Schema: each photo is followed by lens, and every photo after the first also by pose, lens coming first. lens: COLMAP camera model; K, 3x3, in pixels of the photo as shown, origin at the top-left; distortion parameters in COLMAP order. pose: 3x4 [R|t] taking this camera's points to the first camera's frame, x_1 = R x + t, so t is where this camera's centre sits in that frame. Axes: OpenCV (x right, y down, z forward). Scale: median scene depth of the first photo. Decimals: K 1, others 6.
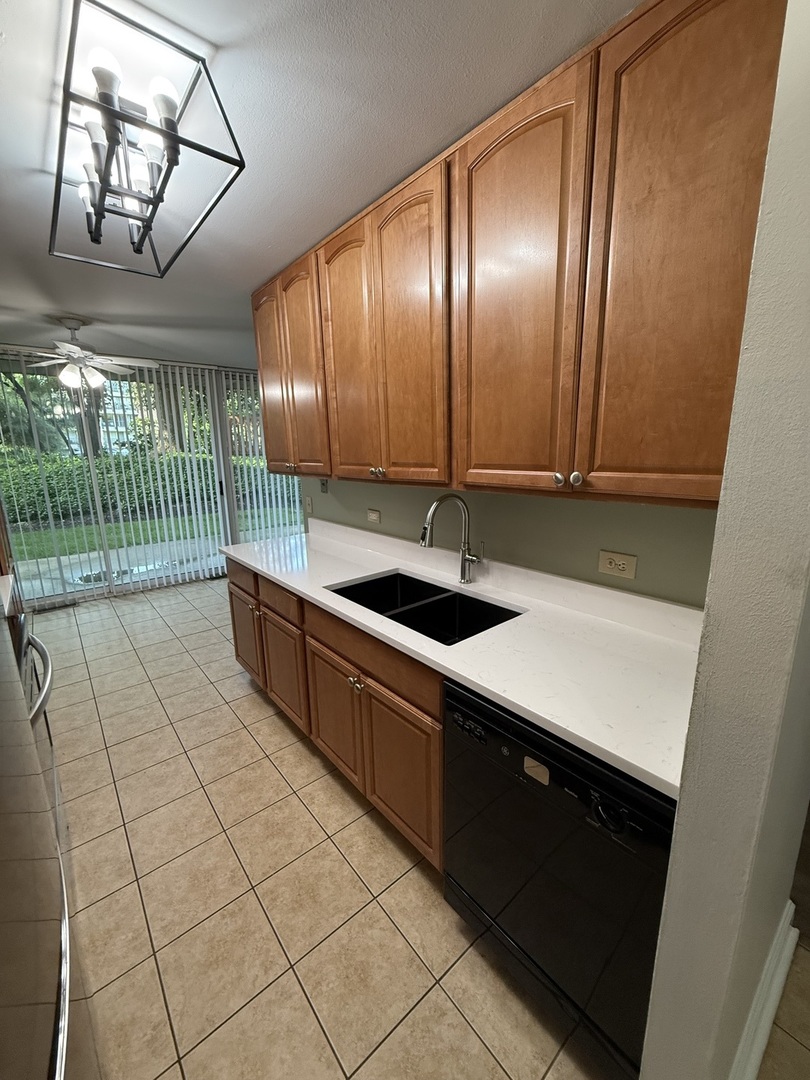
lens RADIAL K [[429.2, 0, 404.1], [0, 429.2, 538.5], [0, 0, 1]] dist [-0.000108, 0.000196]
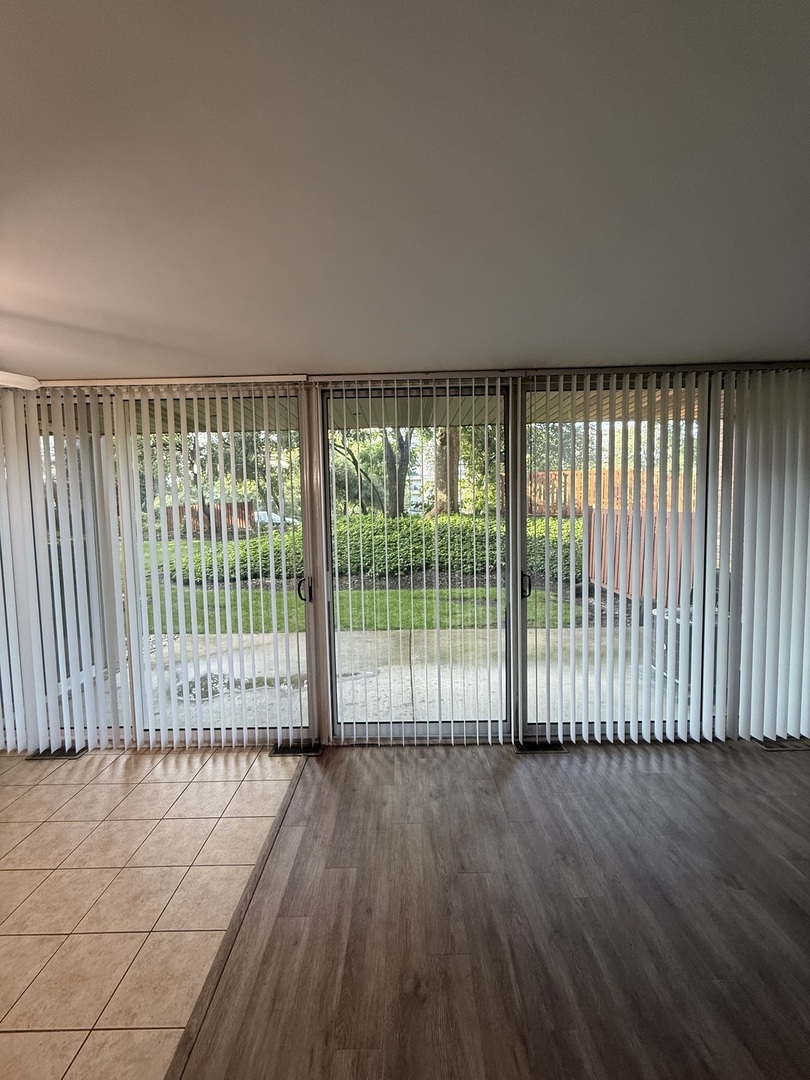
lens RADIAL K [[429.2, 0, 406.0], [0, 429.2, 538.3], [0, 0, 1]] dist [-0.000108, 0.000196]
pose [[0.765134, 0.040224, -0.642613, 0.044127], [-0.123626, 0.988655, -0.085312, -0.260081], [0.631891, 0.144718, 0.761426, 1.112720]]
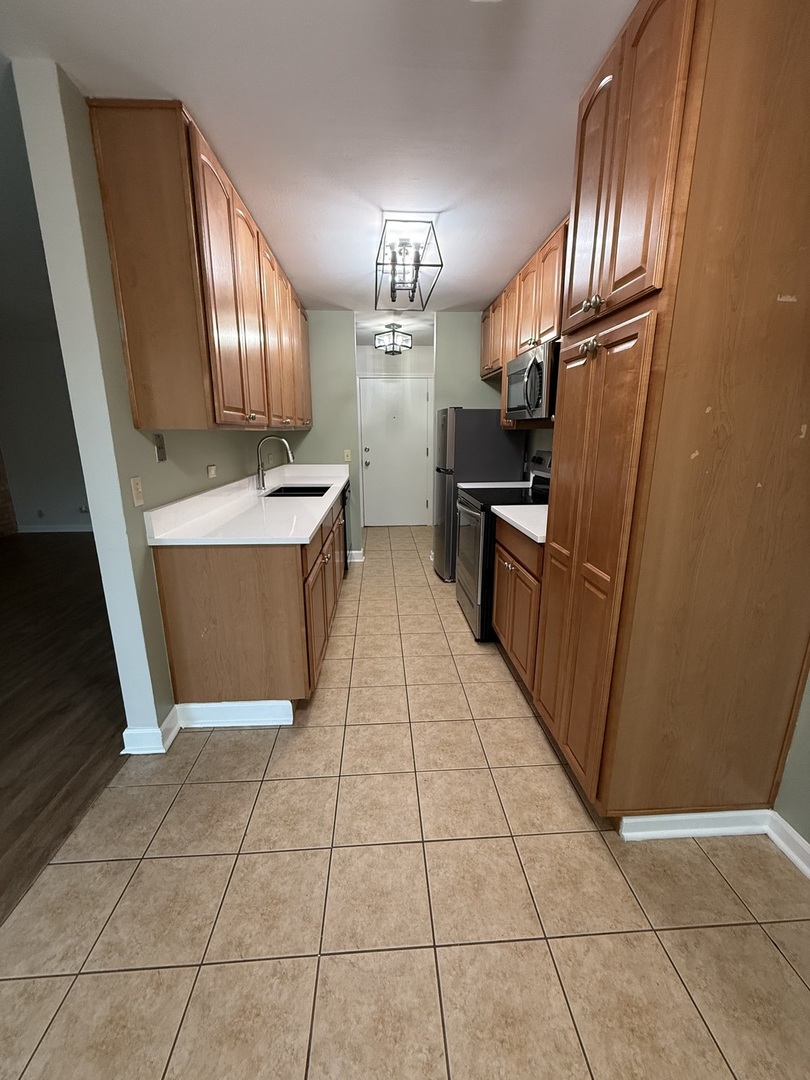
lens RADIAL K [[429.2, 0, 404.4], [0, 429.2, 539.4], [0, 0, 1]] dist [-0.000108, 0.000196]
pose [[-0.802488, -0.128090, 0.582757, -0.864972], [0.138741, 0.909856, 0.391040, -0.199762], [-0.580313, 0.394657, -0.712378, 1.272313]]
